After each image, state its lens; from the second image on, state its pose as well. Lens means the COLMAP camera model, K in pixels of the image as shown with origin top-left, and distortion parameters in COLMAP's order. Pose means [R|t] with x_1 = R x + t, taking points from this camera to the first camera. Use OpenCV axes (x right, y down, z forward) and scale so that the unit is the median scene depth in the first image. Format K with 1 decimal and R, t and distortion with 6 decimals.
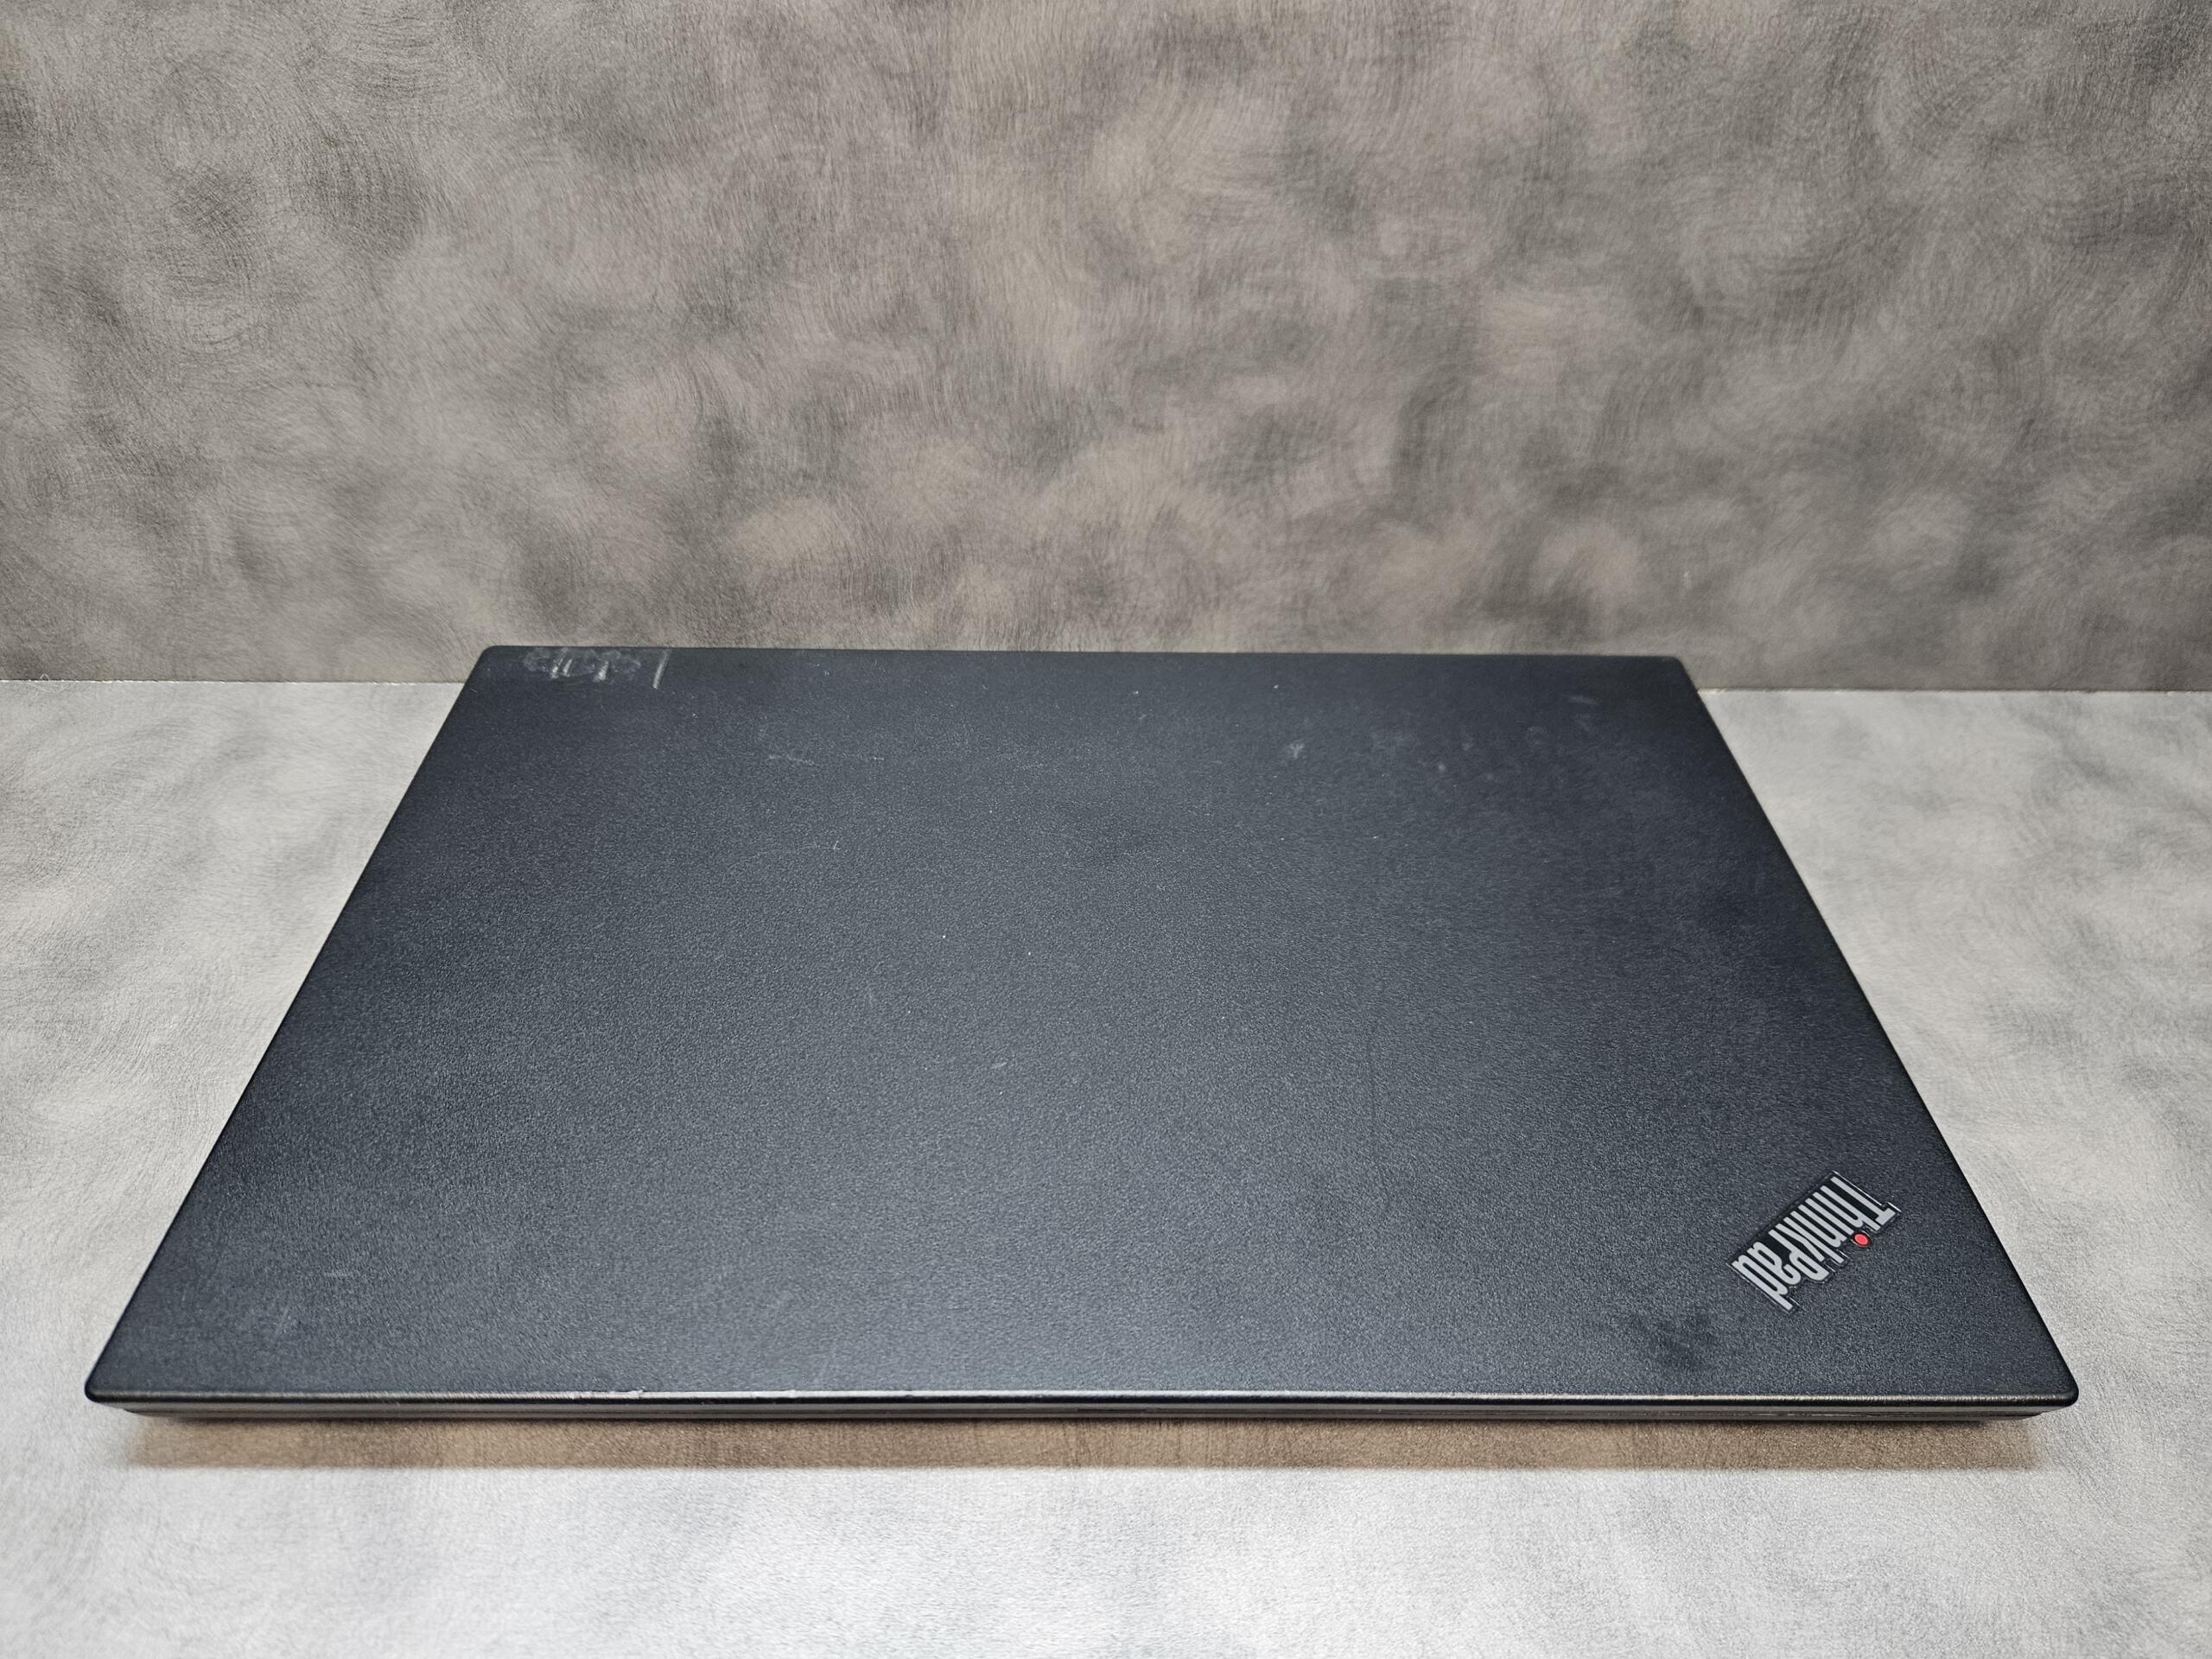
lens RADIAL K [[1473.8, 0, 1087.7], [0, 1473.8, 817.6], [0, 0, 1]] dist [0.034421, -0.049122]
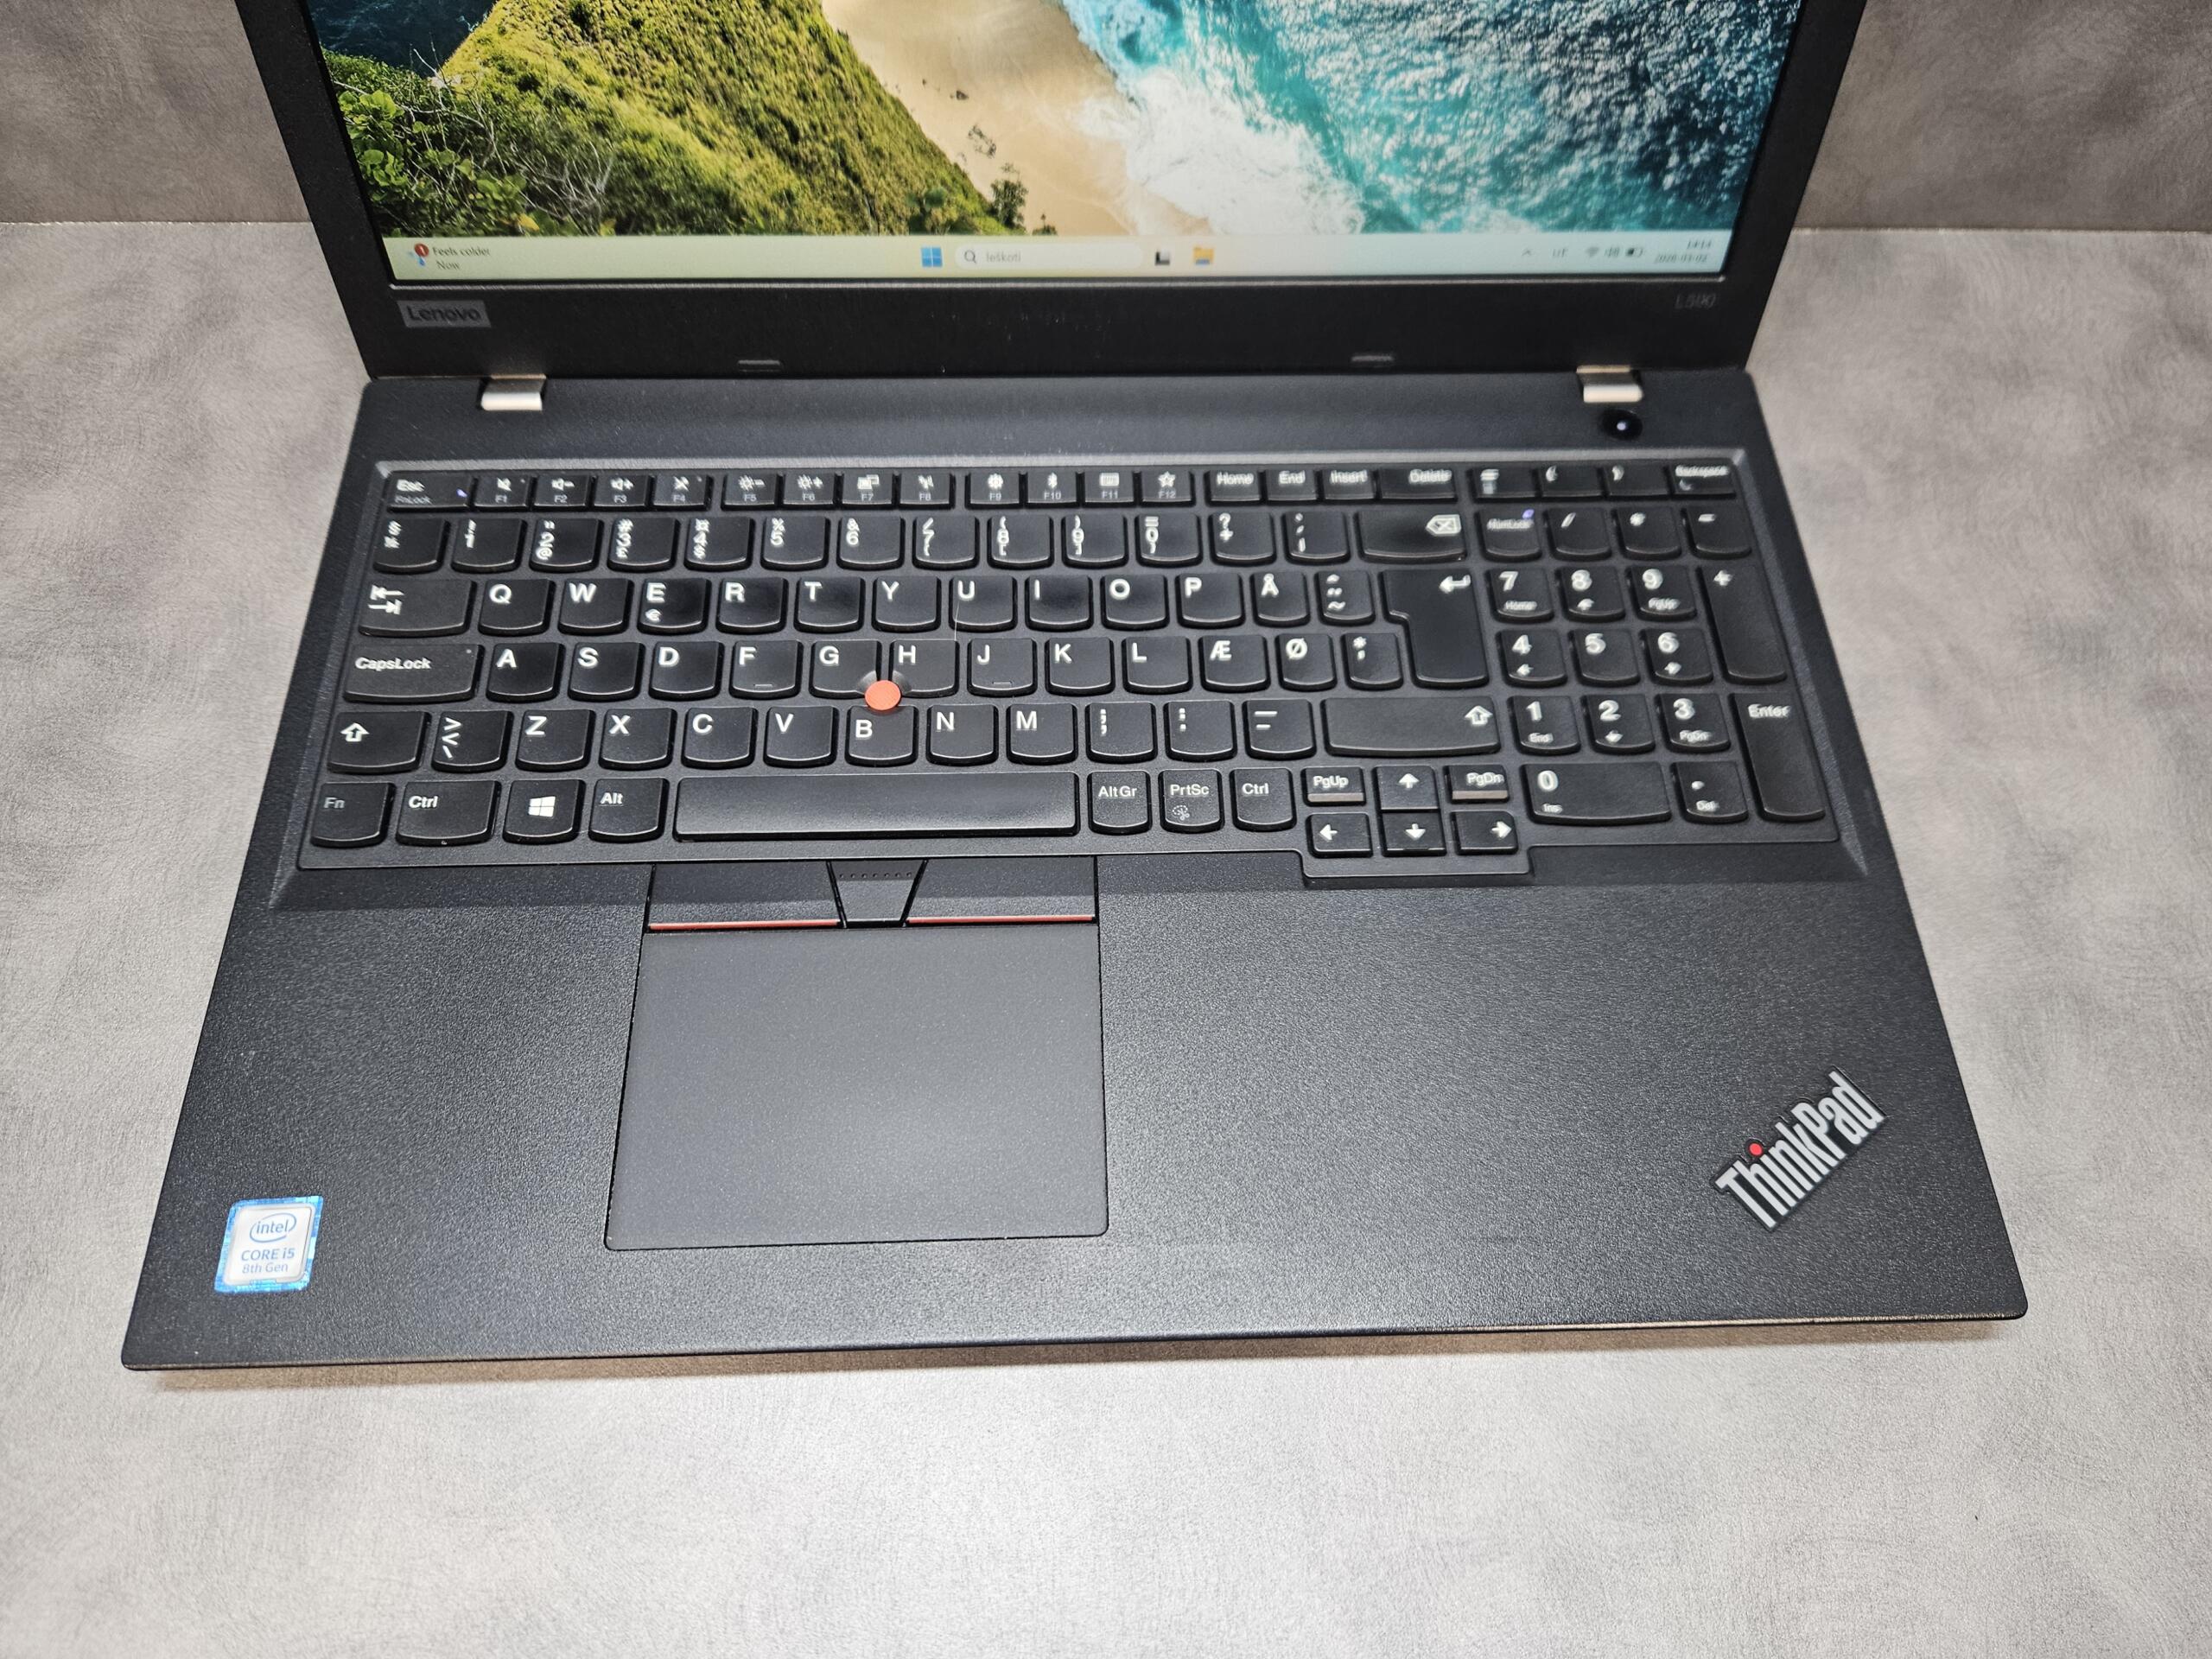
lens RADIAL K [[1478.9, 0, 1106.0], [0, 1478.9, 829.5], [0, 0, 1]] dist [0.020865, -0.035633]
pose [[0.999967, -0.003160, 0.007472, -0.021700], [0.000039, 0.922879, 0.385089, -0.111836], [-0.008113, -0.385076, 0.922849, 0.018643]]
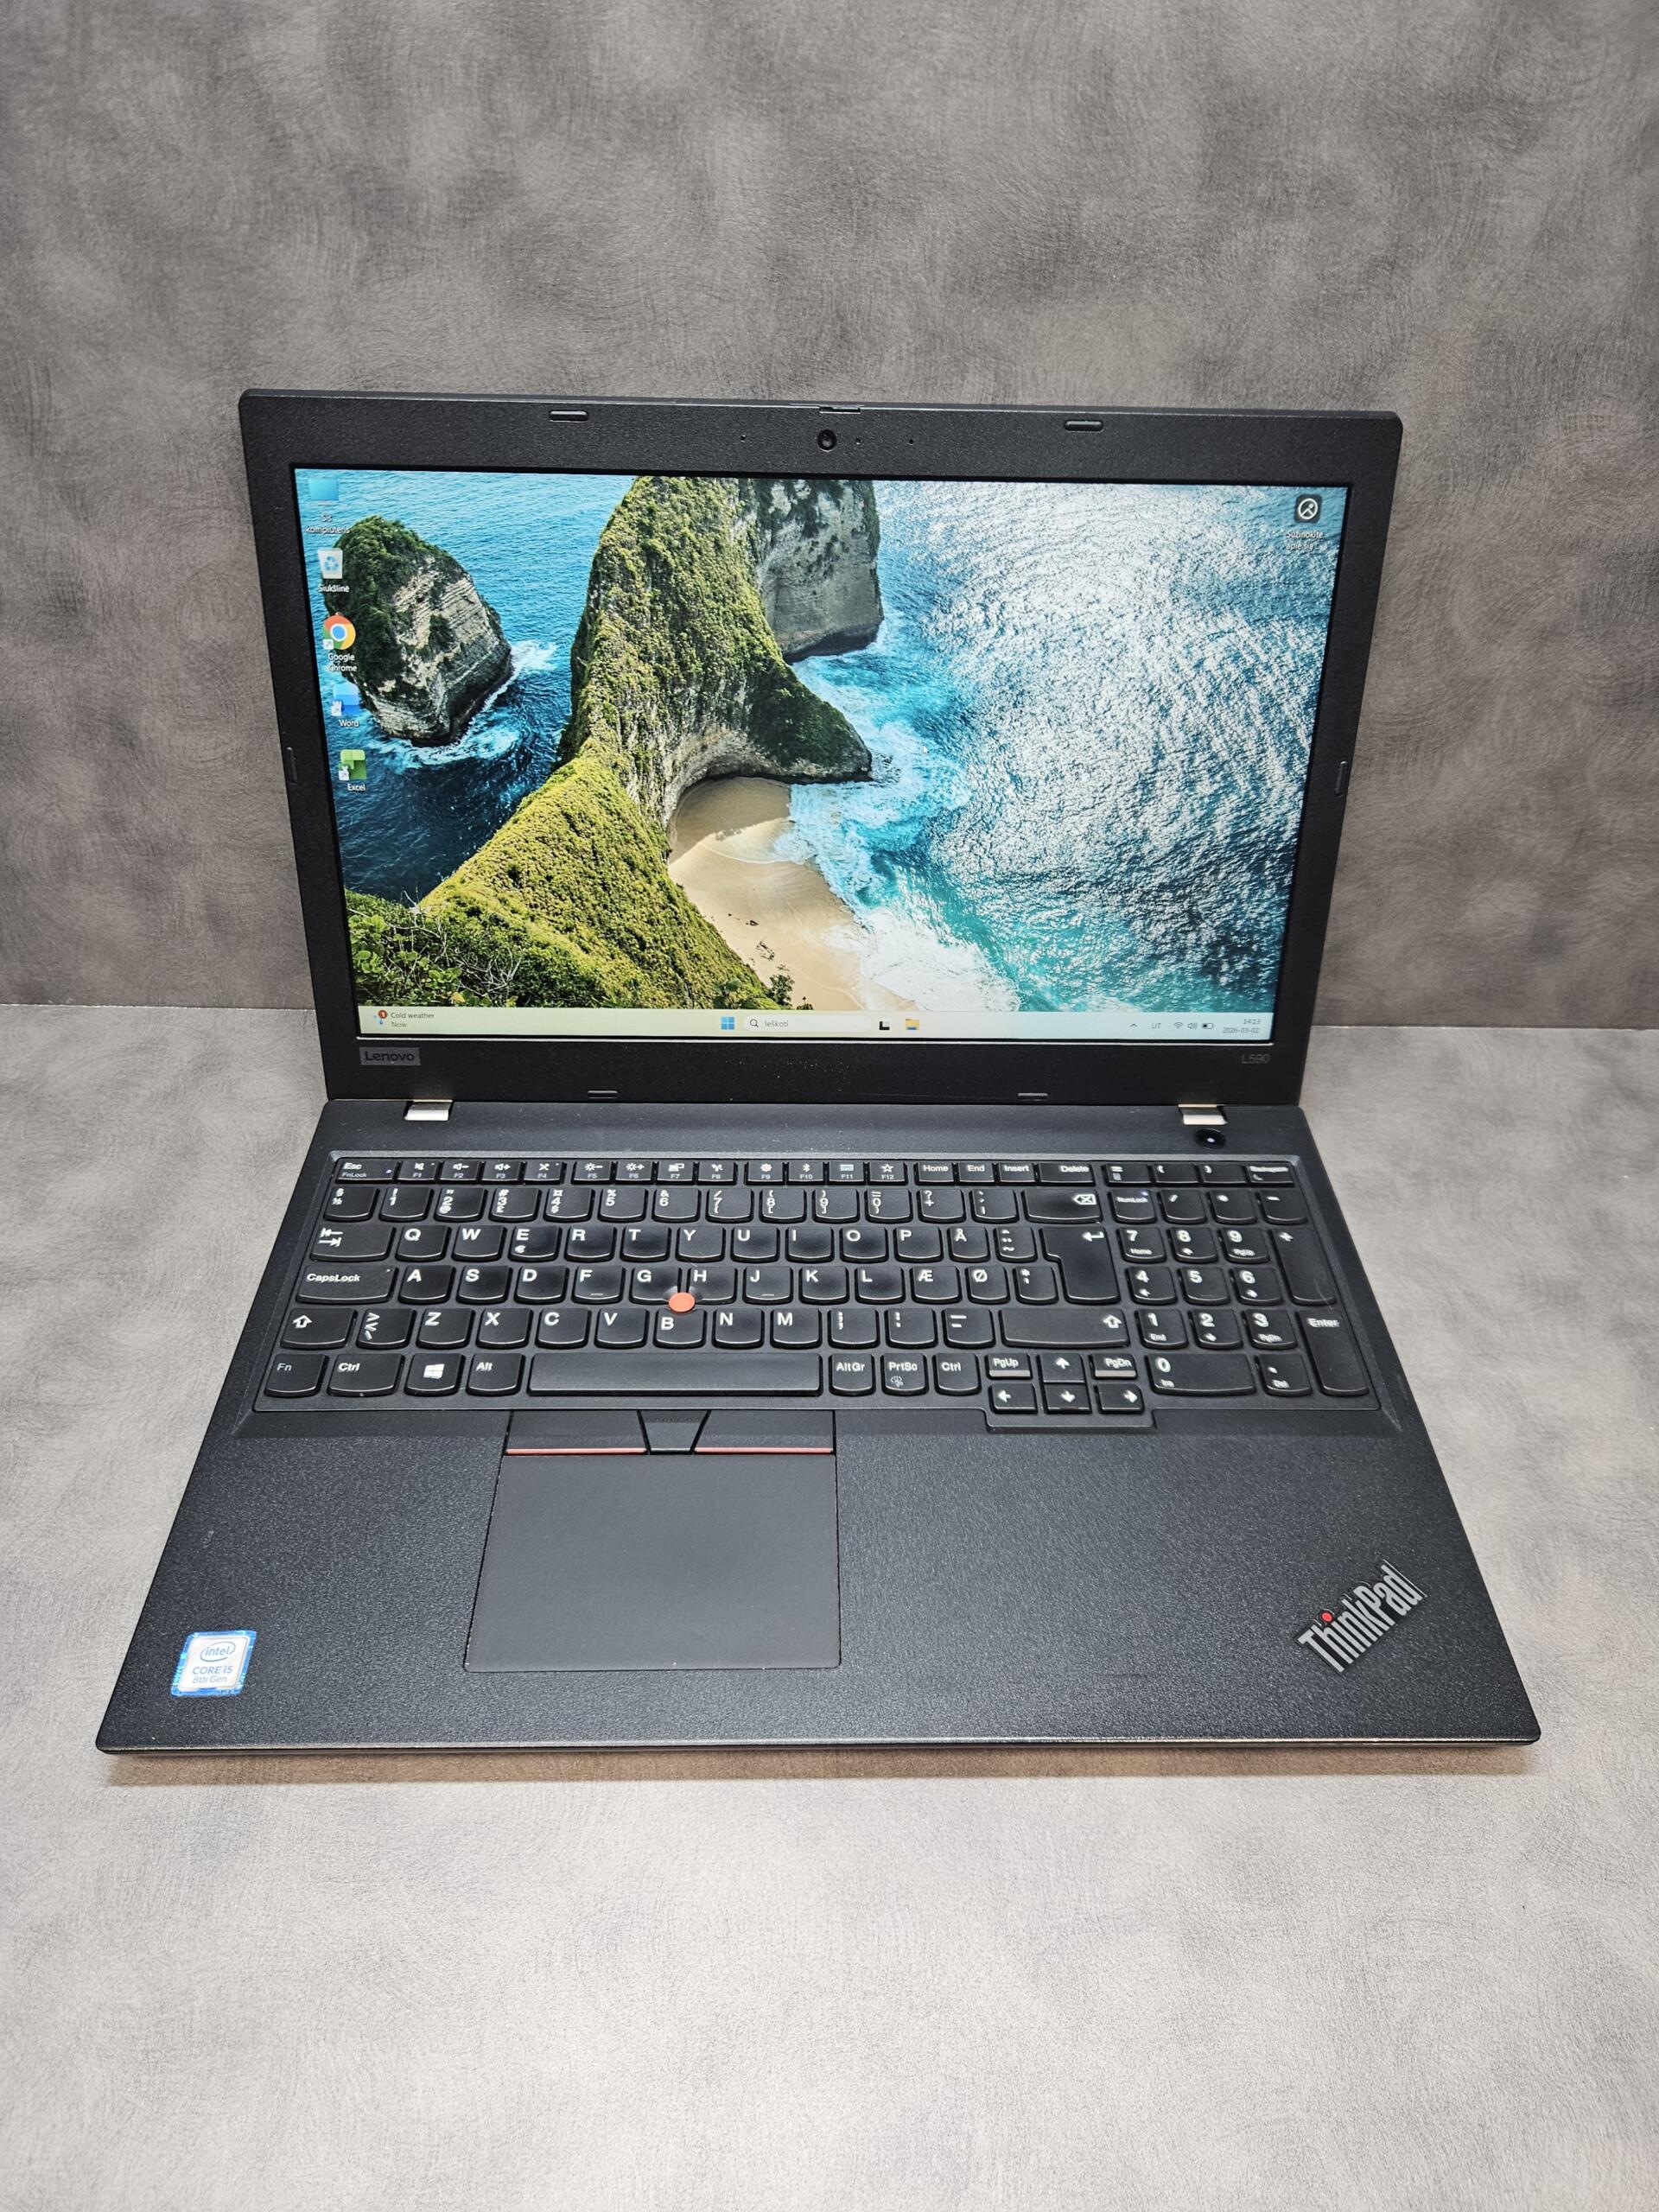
lens RADIAL K [[1398.8, 0, 834.2], [0, 1398.8, 1112.3], [0, 0, 1]] dist [0.025456, -0.056600]
pose [[0.999947, 0.010338, 0.000287, -0.023724], [-0.010342, 0.999567, 0.027543, -0.045706], [-0.000002, -0.027544, 0.999621, -0.251043]]
